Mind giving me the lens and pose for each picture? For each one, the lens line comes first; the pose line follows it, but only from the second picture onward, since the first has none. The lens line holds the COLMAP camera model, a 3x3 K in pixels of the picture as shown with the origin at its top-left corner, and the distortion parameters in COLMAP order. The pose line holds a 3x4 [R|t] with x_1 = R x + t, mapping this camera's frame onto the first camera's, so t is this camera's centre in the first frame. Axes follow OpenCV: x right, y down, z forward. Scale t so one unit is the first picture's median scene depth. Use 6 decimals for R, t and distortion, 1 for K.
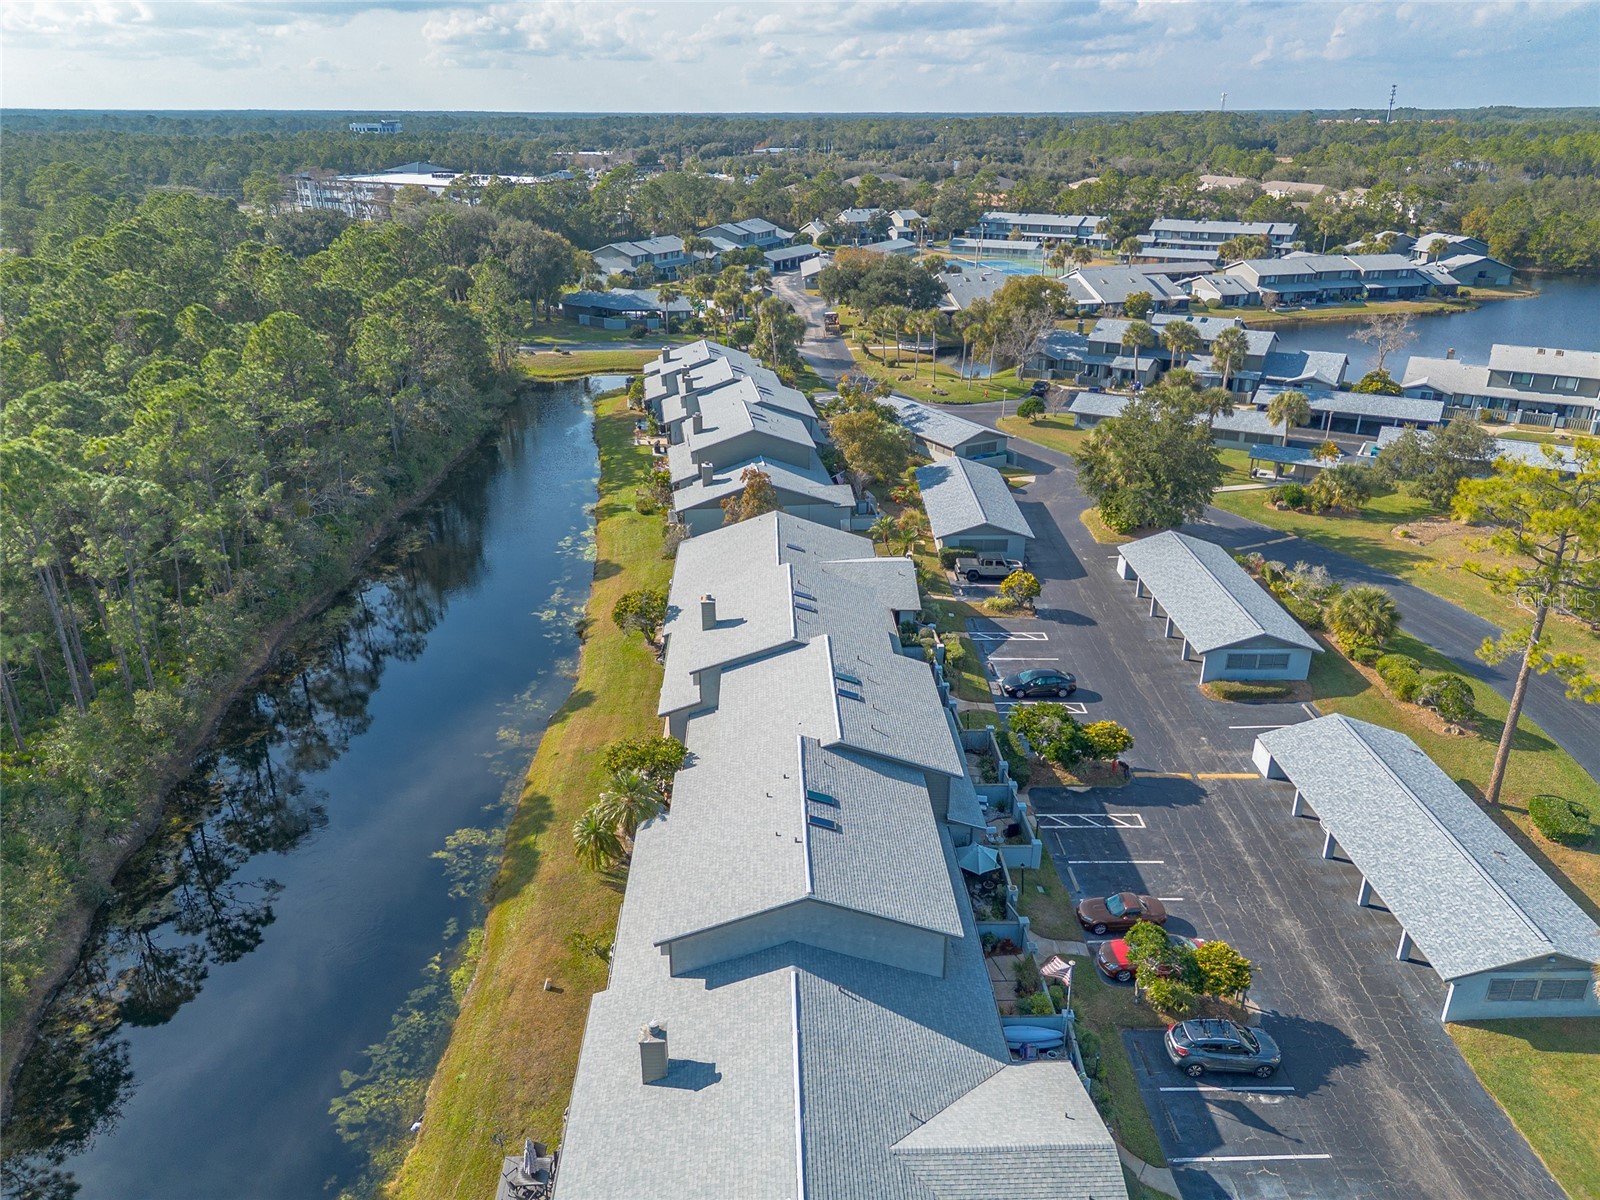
lens RADIAL K [[1126.6, 0, 800.0], [0, 1126.6, 627.5], [0, 0, 1]] dist [0.075271, -0.073173]
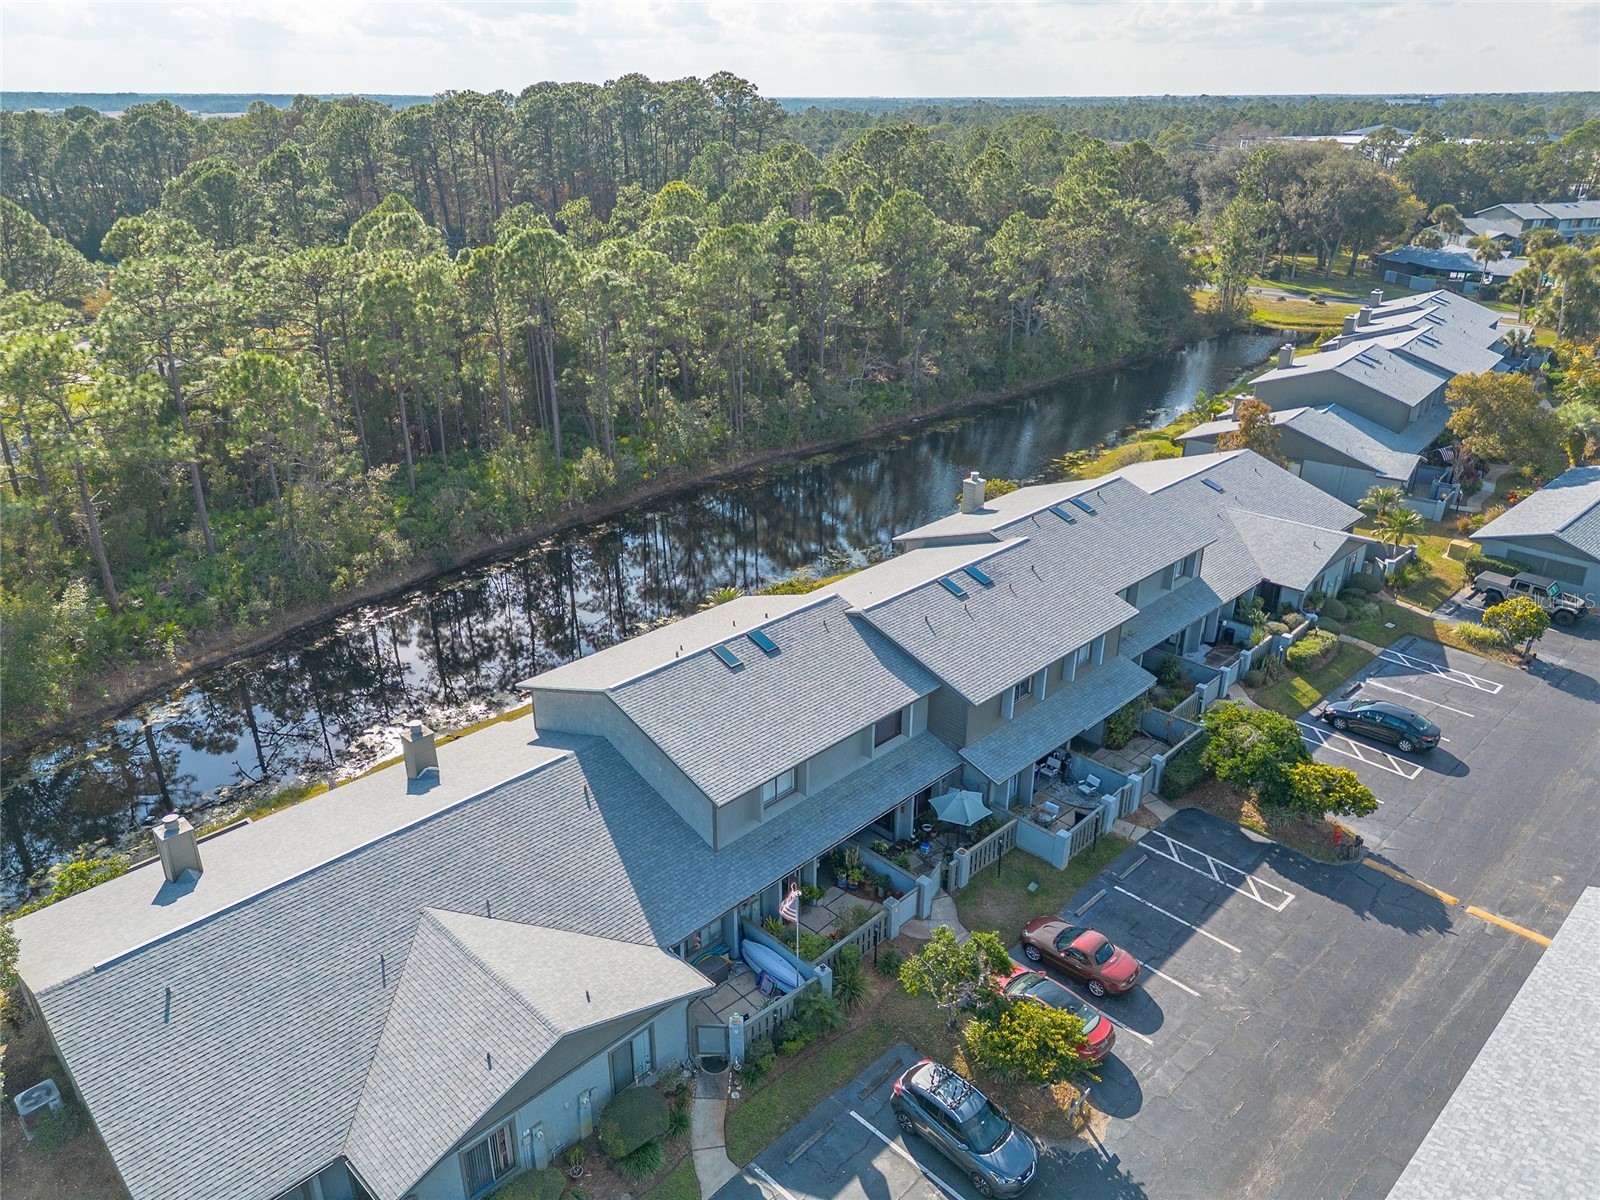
lens RADIAL K [[1126.6, 0, 800.0], [0, 1126.6, 627.5], [0, 0, 1]] dist [0.075271, -0.073173]
pose [[0.689181, 0.308184, -0.655784, 0.299000], [-0.301801, 0.944891, 0.126878, 0.009657], [0.658746, 0.110474, 0.744210, 0.171690]]
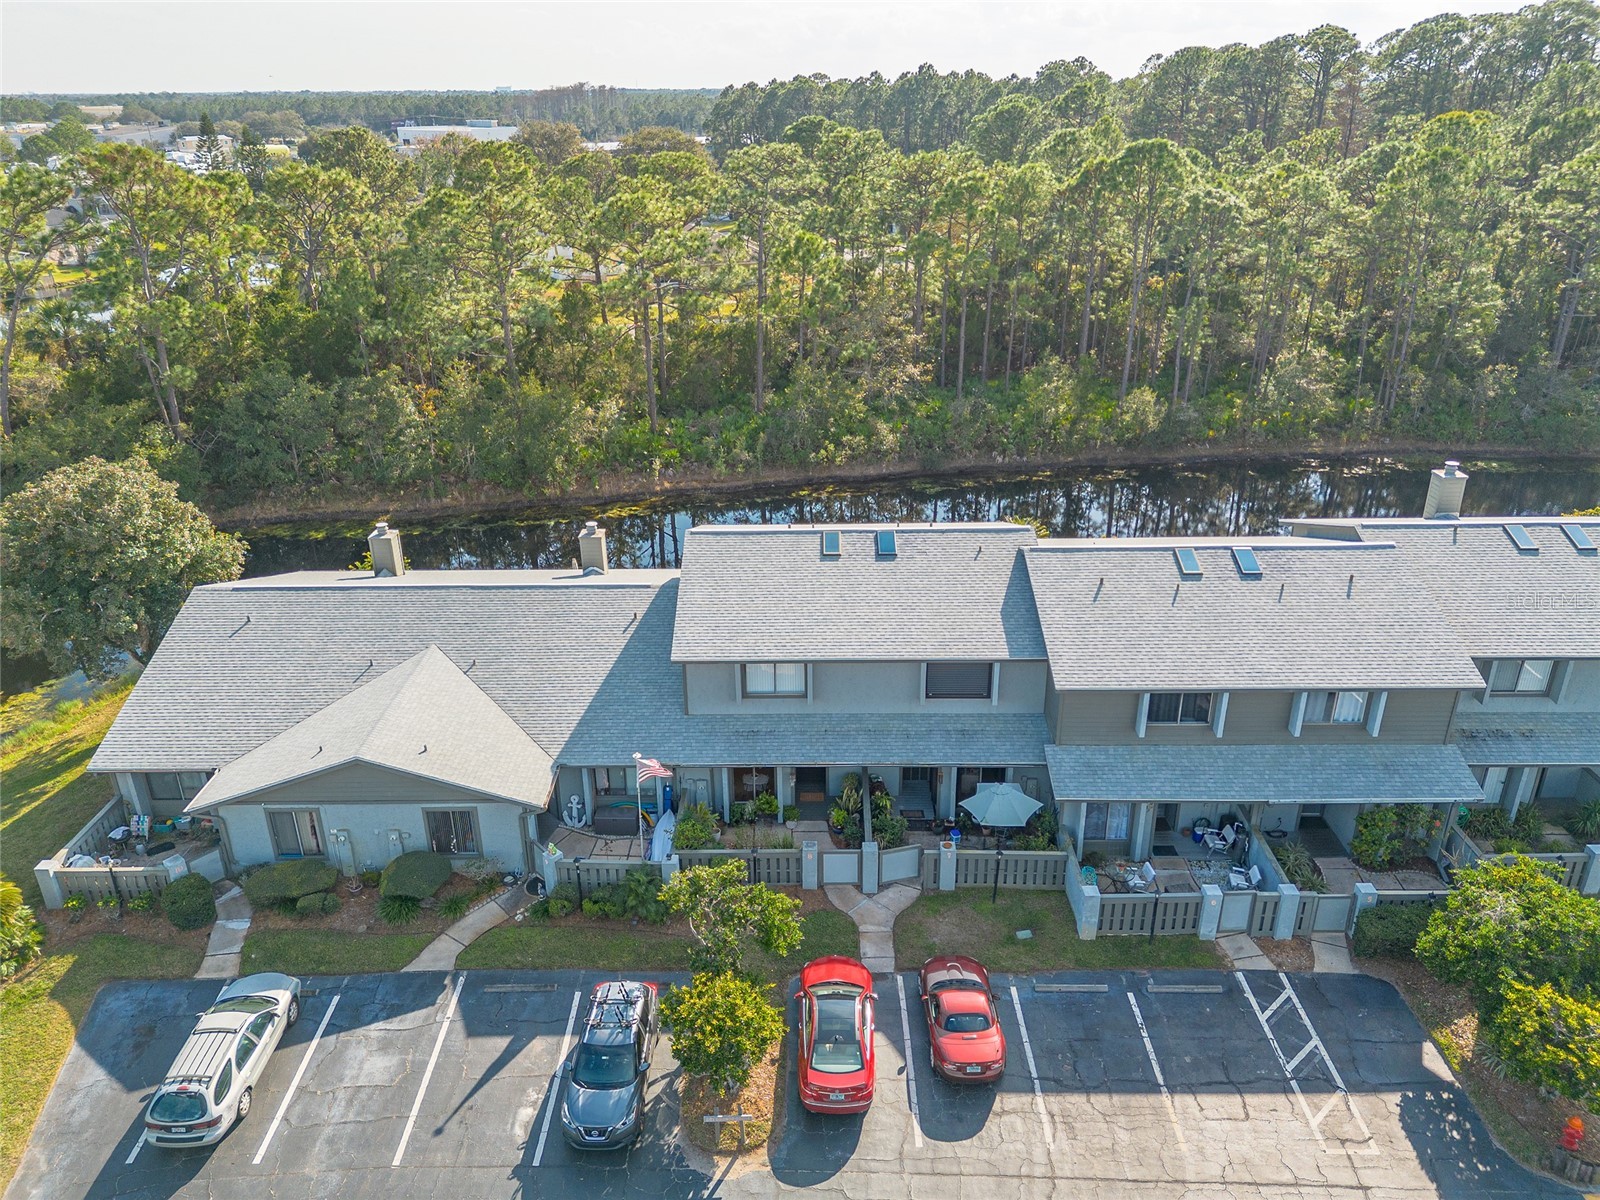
lens RADIAL K [[1136.8, 0, 793.3], [0, 1136.8, 607.6], [0, 0, 1]] dist [0.086767, -0.084701]
pose [[-0.044282, 0.410121, -0.910956, 0.368265], [-0.402563, 0.827217, 0.391989, -0.045796], [0.914321, 0.384075, 0.128469, 0.413163]]
